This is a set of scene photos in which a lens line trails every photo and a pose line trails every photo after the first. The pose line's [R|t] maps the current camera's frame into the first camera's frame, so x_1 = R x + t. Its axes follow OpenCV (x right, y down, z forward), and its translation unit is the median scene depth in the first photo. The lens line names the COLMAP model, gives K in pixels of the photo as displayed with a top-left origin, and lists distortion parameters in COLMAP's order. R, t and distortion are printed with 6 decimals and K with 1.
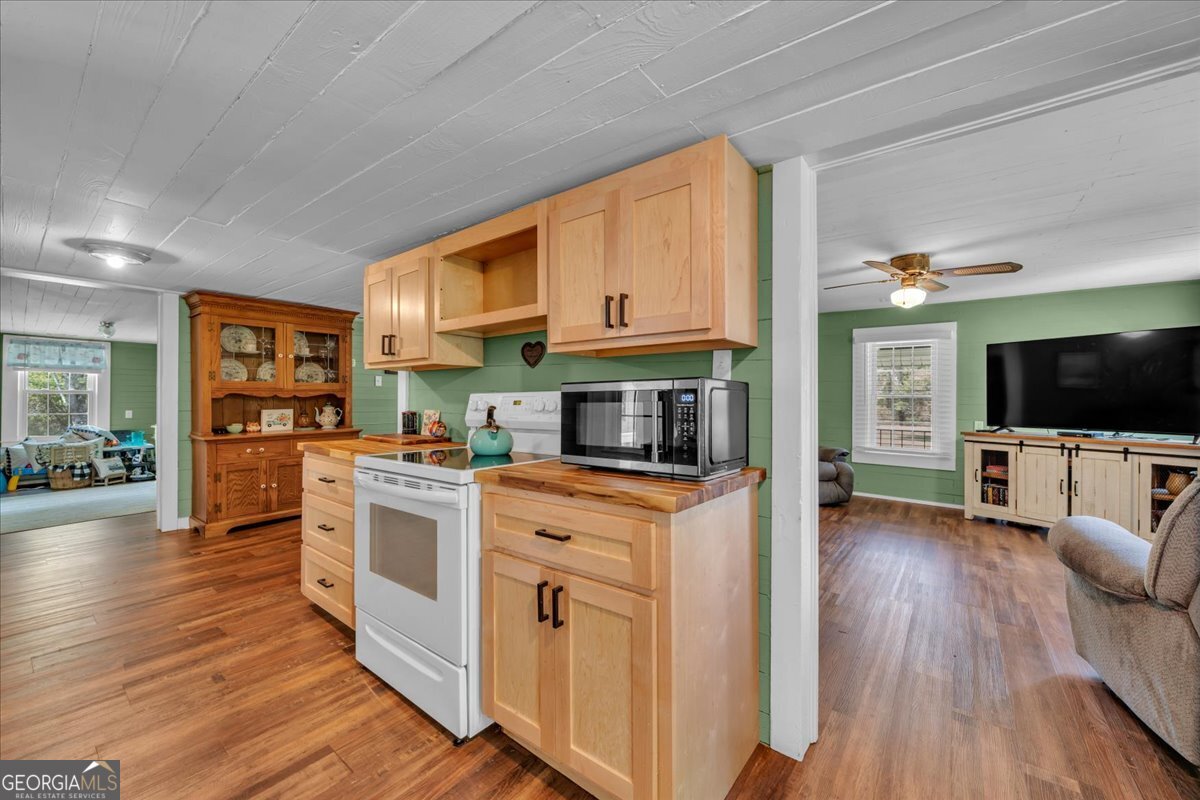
lens RADIAL K [[455.2, 0, 586.4], [0, 455.2, 397.9], [0, 0, 1]] dist [-0.008035, 0.000148]
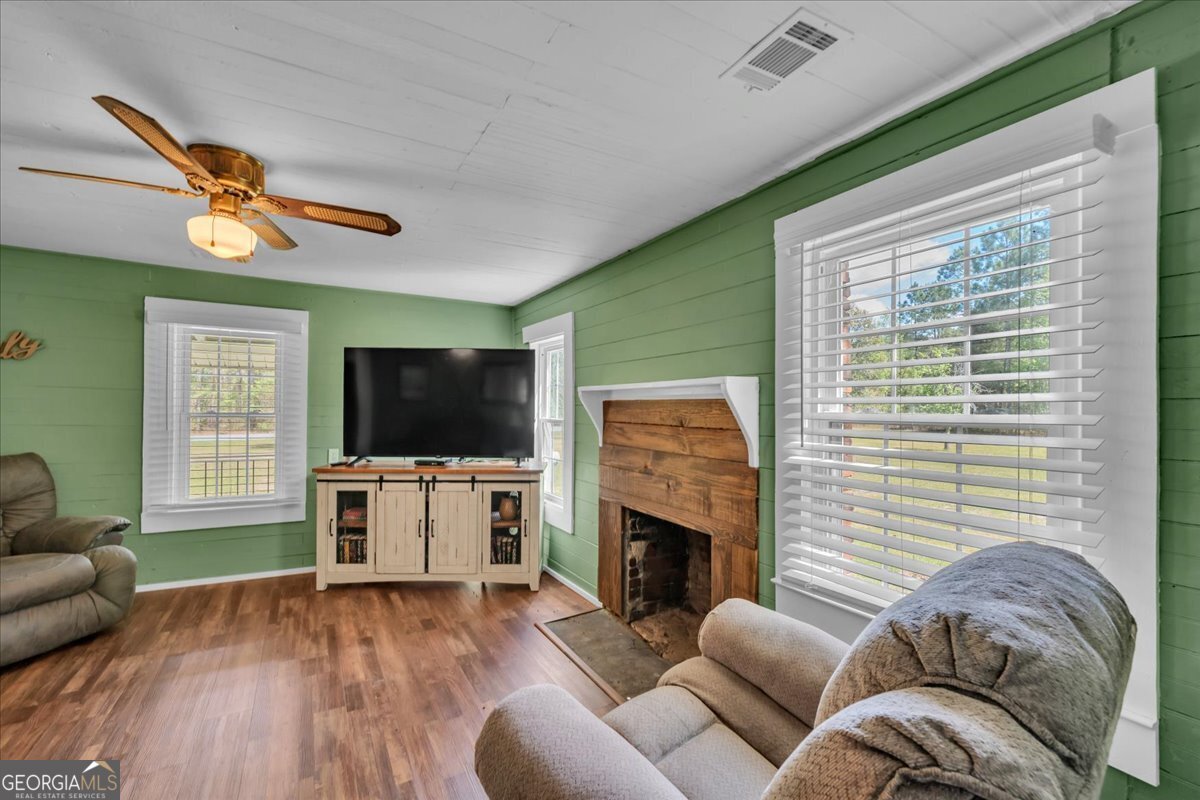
lens RADIAL K [[520.3, 0, 581.2], [0, 520.3, 399.9], [0, 0, 1]] dist [0.002651, 0.000653]
pose [[0.390518, 0.005016, 0.920582, 0.345341], [-0.007065, 0.999972, -0.002452, -0.044006], [-0.920568, -0.005546, 0.390543, 0.422932]]
